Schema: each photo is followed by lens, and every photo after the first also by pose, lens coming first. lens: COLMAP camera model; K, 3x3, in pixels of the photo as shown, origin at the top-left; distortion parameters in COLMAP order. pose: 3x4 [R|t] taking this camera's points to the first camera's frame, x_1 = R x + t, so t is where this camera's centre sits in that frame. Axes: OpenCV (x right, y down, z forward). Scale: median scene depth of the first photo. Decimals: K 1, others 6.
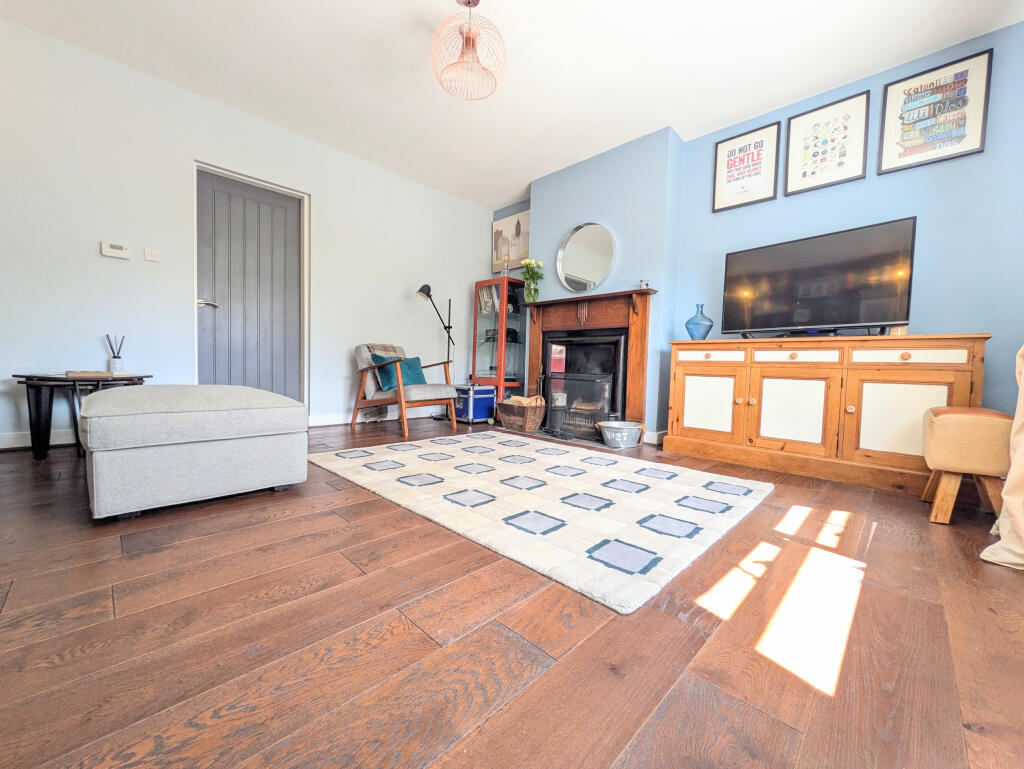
lens RADIAL K [[405.9, 0, 512.0], [0, 405.9, 384.5], [0, 0, 1]] dist [-0.001624, -0.000165]
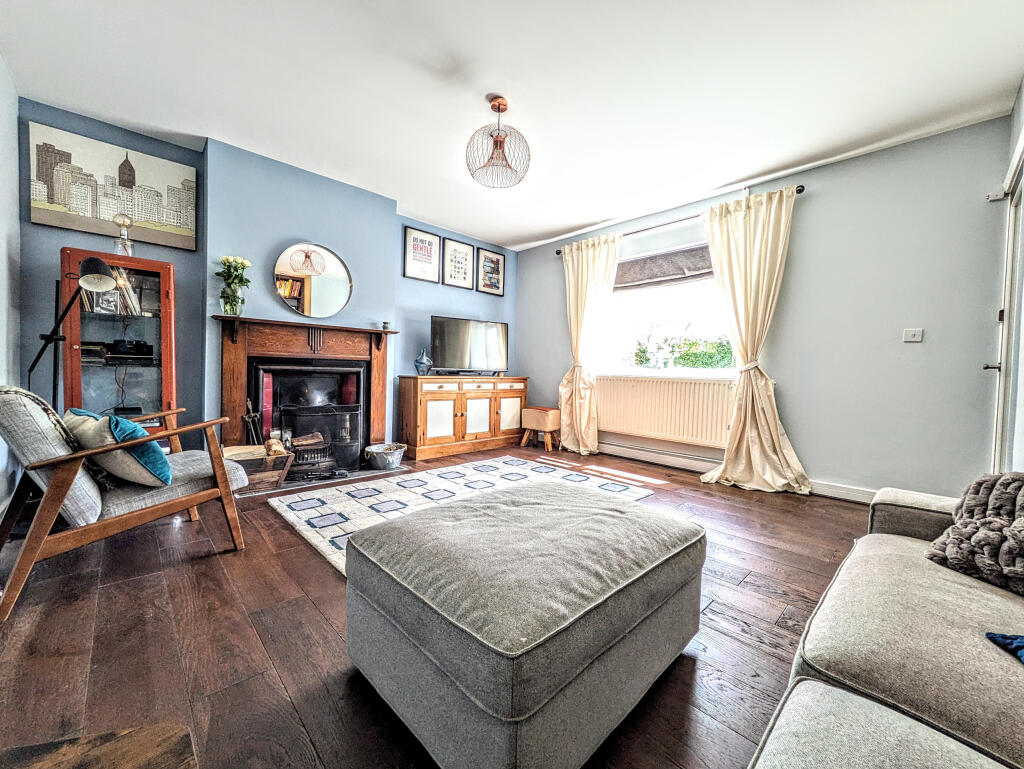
lens RADIAL K [[405.9, 0, 512.0], [0, 405.9, 384.5], [0, 0, 1]] dist [-0.001624, -0.000165]
pose [[0.029589, -0.055282, 0.998032, -1.030178], [0.025971, 0.998175, 0.054520, -0.161032], [-0.999225, 0.024307, 0.030971, 0.741004]]
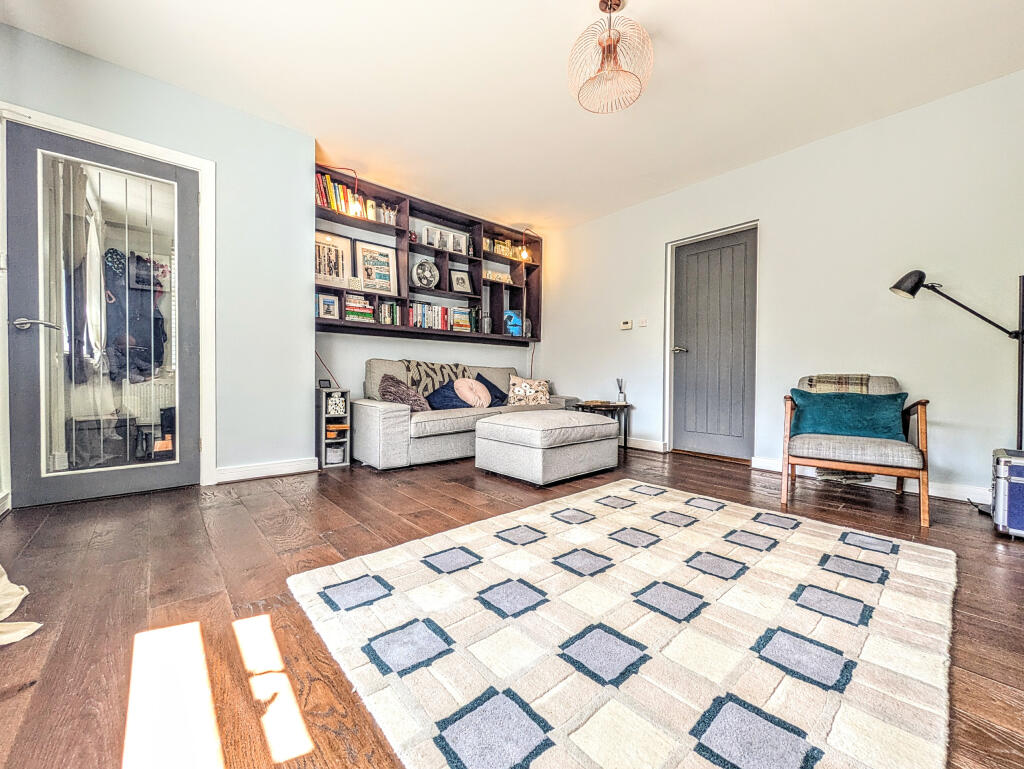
lens RADIAL K [[405.9, 0, 512.0], [0, 405.9, 384.5], [0, 0, 1]] dist [-0.001624, -0.000165]
pose [[-0.076804, -0.013854, -0.996950, 0.635180], [-0.060602, 0.998120, -0.009201, -0.060316], [0.995203, 0.059711, -0.077500, 0.711109]]
